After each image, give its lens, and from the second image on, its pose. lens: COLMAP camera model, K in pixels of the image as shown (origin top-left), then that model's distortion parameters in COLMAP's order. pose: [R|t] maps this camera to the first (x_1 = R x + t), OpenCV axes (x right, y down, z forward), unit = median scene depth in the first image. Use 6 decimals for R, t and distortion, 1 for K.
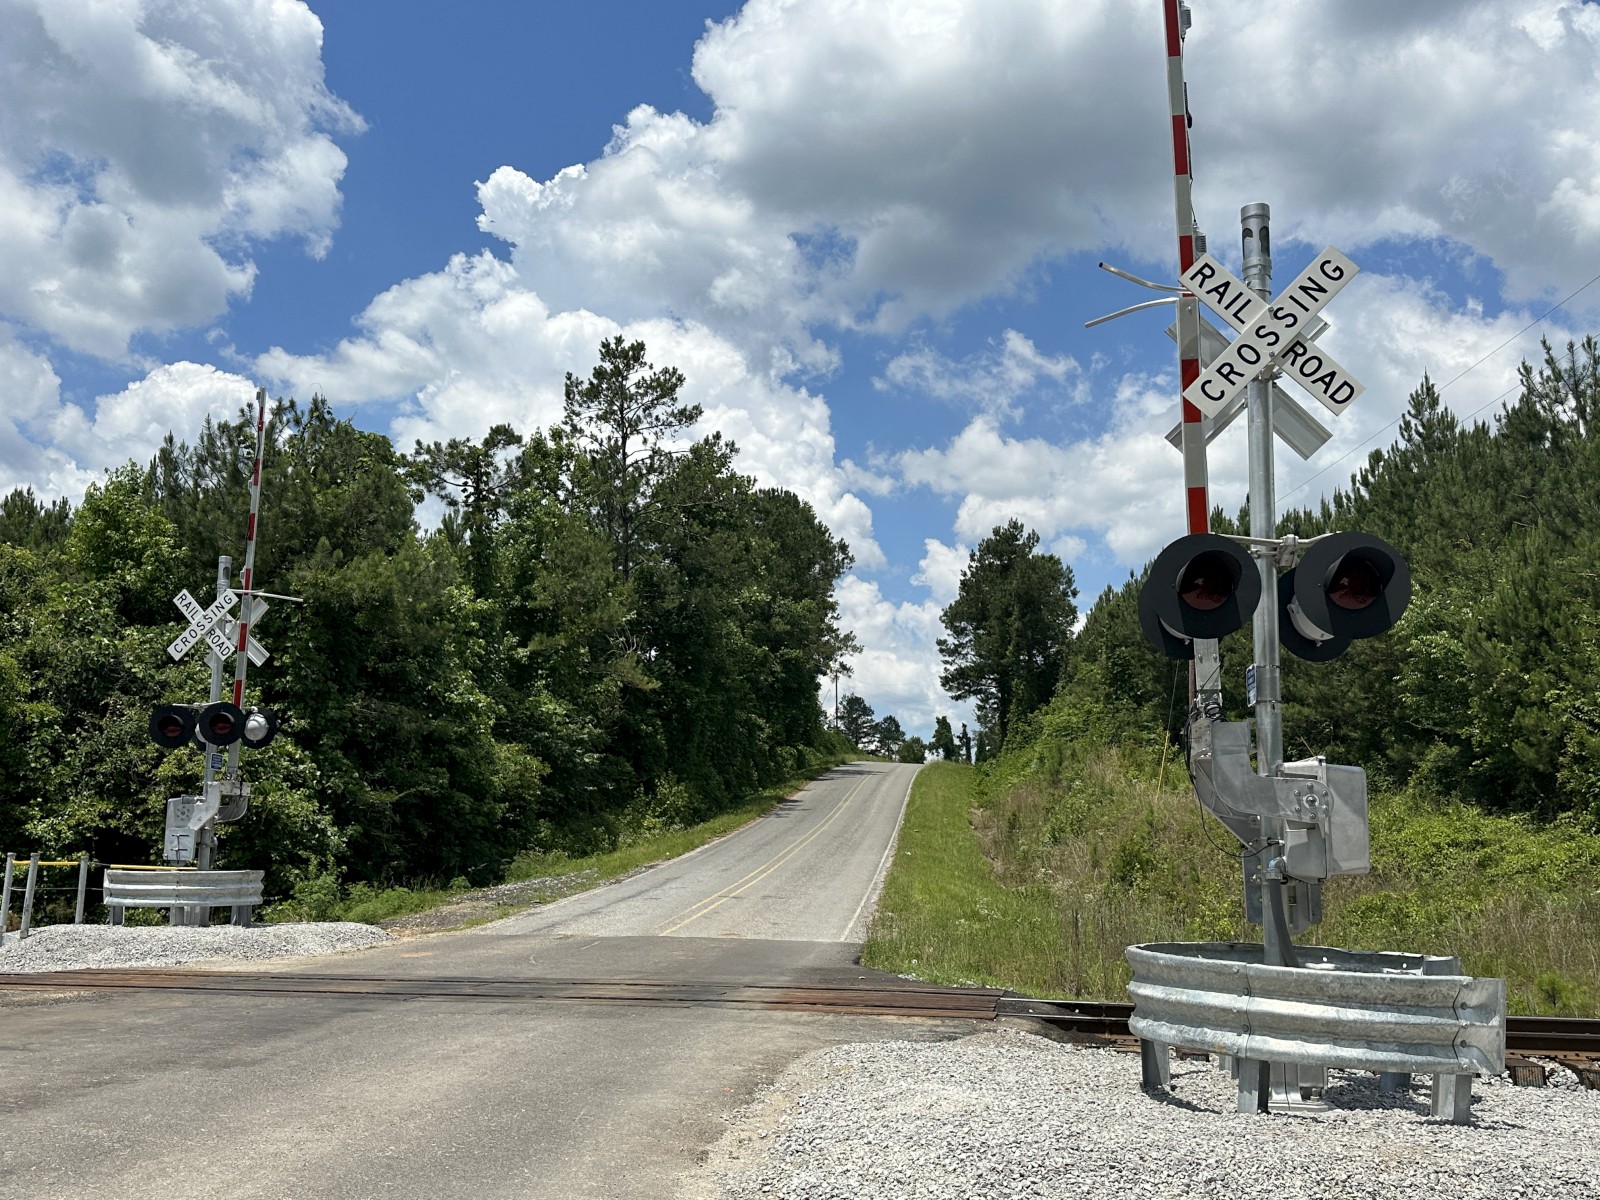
lens RADIAL K [[1396.6, 0, 808.4], [0, 1396.6, 616.6], [0, 0, 1]] dist [0.171177, -0.349835]
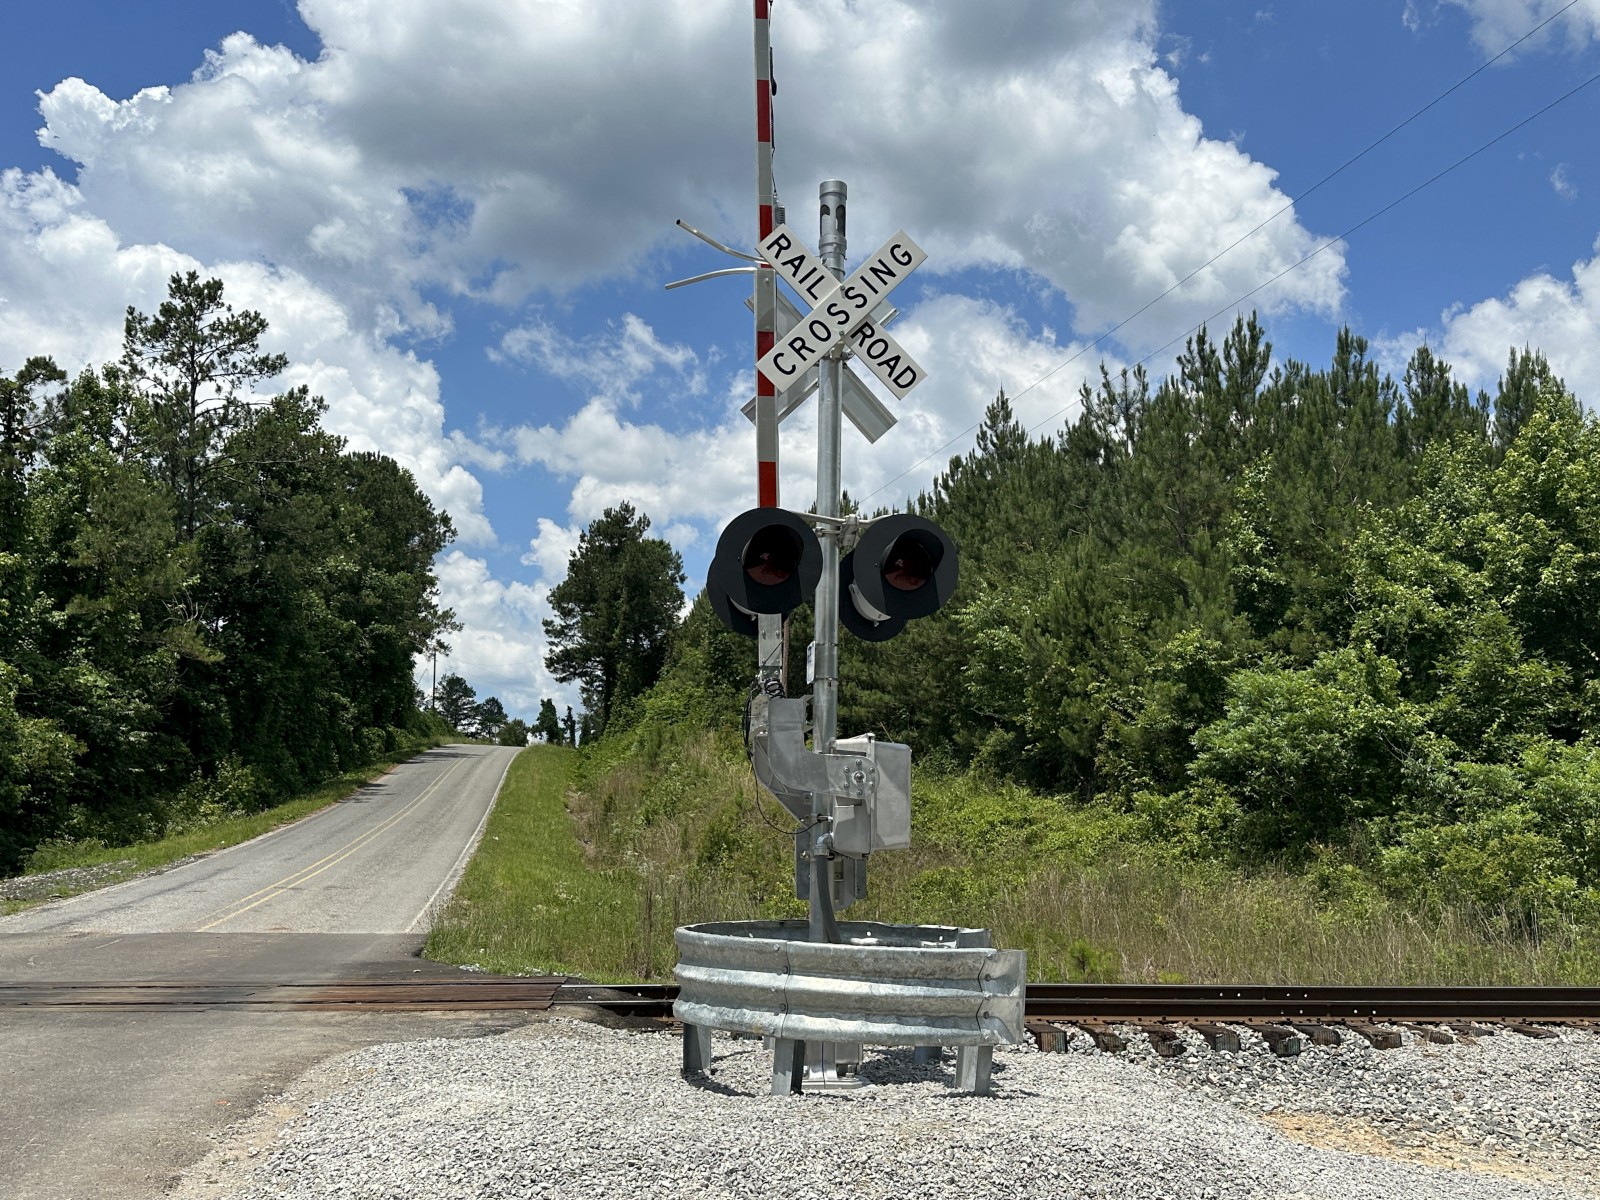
lens RADIAL K [[1396.6, 0, 808.4], [0, 1396.6, 616.6], [0, 0, 1]] dist [0.171177, -0.349835]
pose [[0.961504, 0.036536, 0.272352, 0.010598], [-0.039689, 0.999194, 0.006075, 0.002603], [-0.271910, -0.016650, 0.962179, 0.012874]]
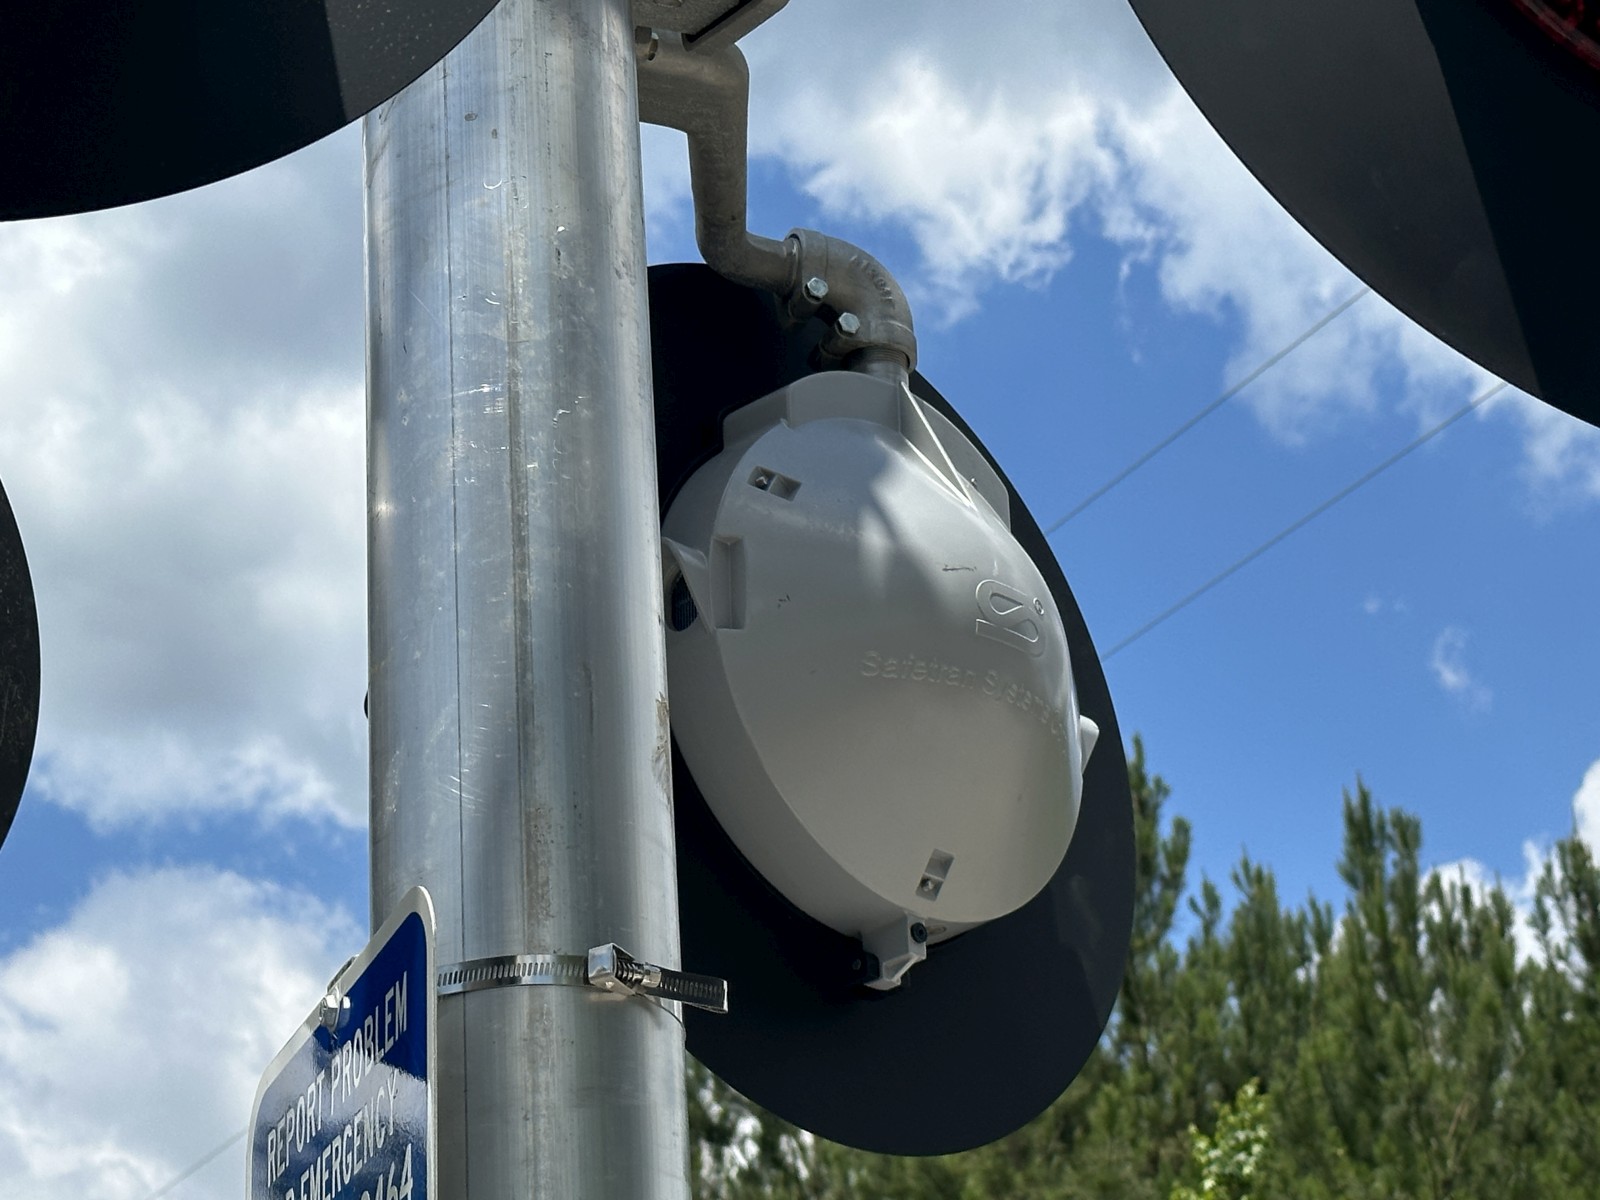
lens RADIAL K [[3480.9, 0, 843.2], [0, 3480.9, 603.1], [0, 0, 1]] dist [0.061807, 0.338484]
pose [[0.856957, 0.148562, 0.493513, 0.064015], [0.002623, 0.956285, -0.292424, 0.018201], [-0.515382, 0.251890, 0.819105, 0.218808]]
